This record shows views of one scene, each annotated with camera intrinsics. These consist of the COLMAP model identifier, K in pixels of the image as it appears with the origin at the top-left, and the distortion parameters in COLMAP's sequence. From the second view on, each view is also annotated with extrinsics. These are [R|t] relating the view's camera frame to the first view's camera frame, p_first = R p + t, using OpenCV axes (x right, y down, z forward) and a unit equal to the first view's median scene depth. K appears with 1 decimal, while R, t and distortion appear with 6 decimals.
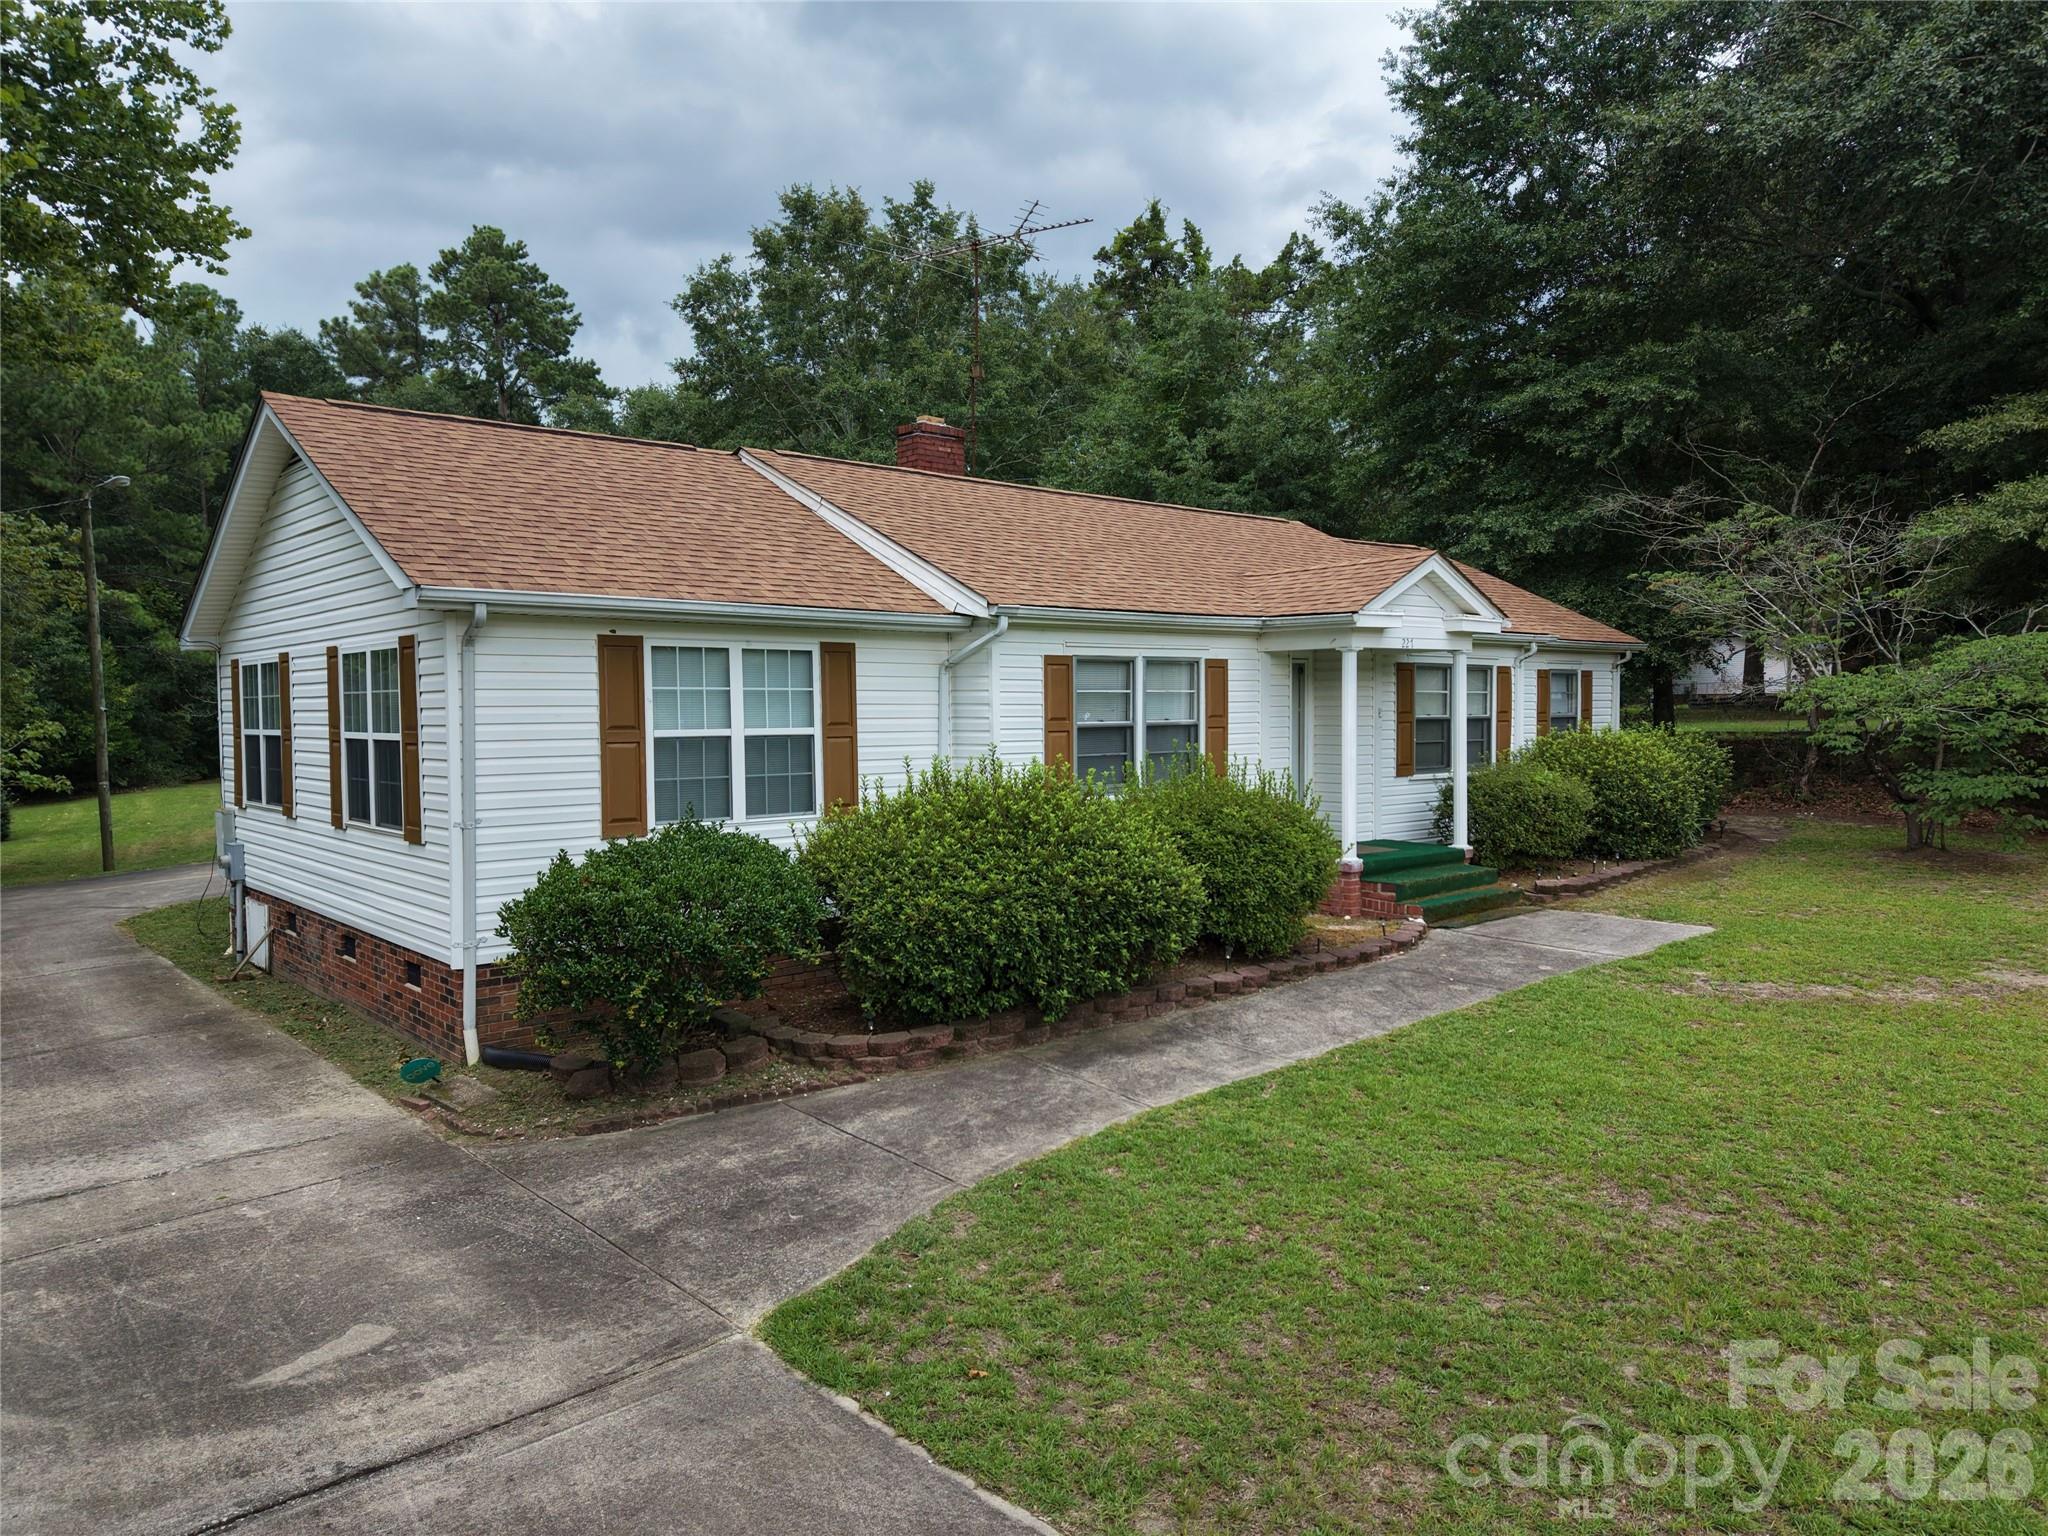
lens RADIAL K [[1406.7, 0, 1030.3], [0, 1406.7, 738.0], [0, 0, 1]] dist [0.111553, -0.233283]
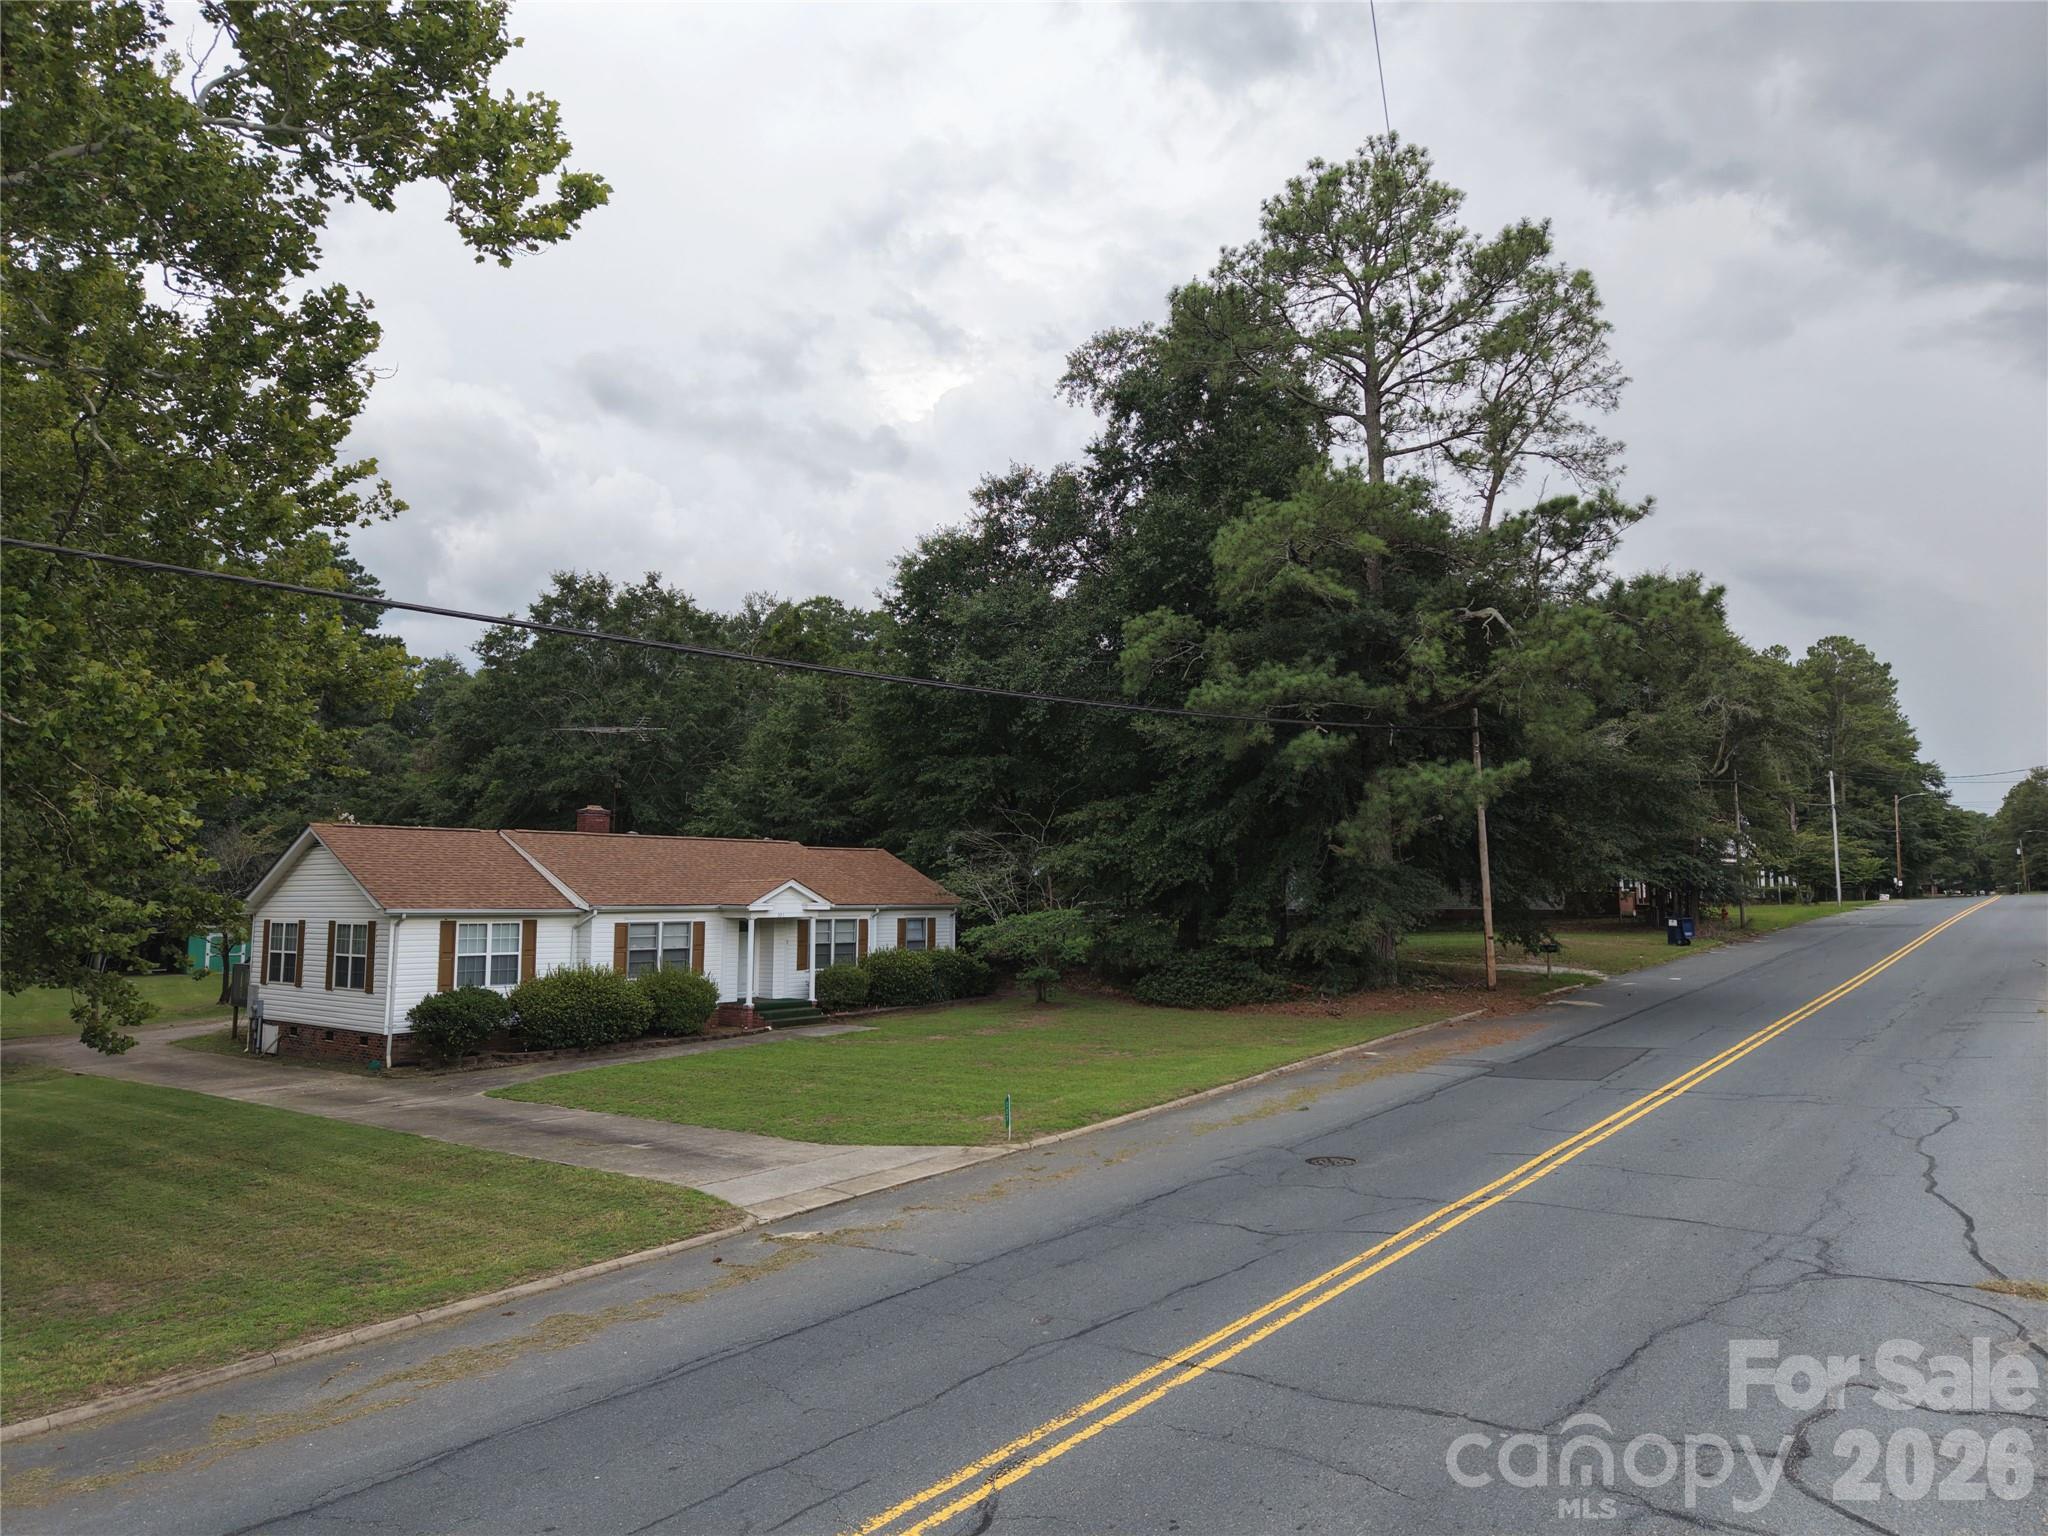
lens RADIAL K [[1406.7, 0, 1030.3], [0, 1406.7, 738.0], [0, 0, 1]] dist [0.111553, -0.233283]
pose [[0.989683, 0.025386, 0.141005, 0.395700], [-0.005403, 0.990091, -0.140326, -0.033771], [-0.143170, 0.138117, 0.980013, -1.754021]]
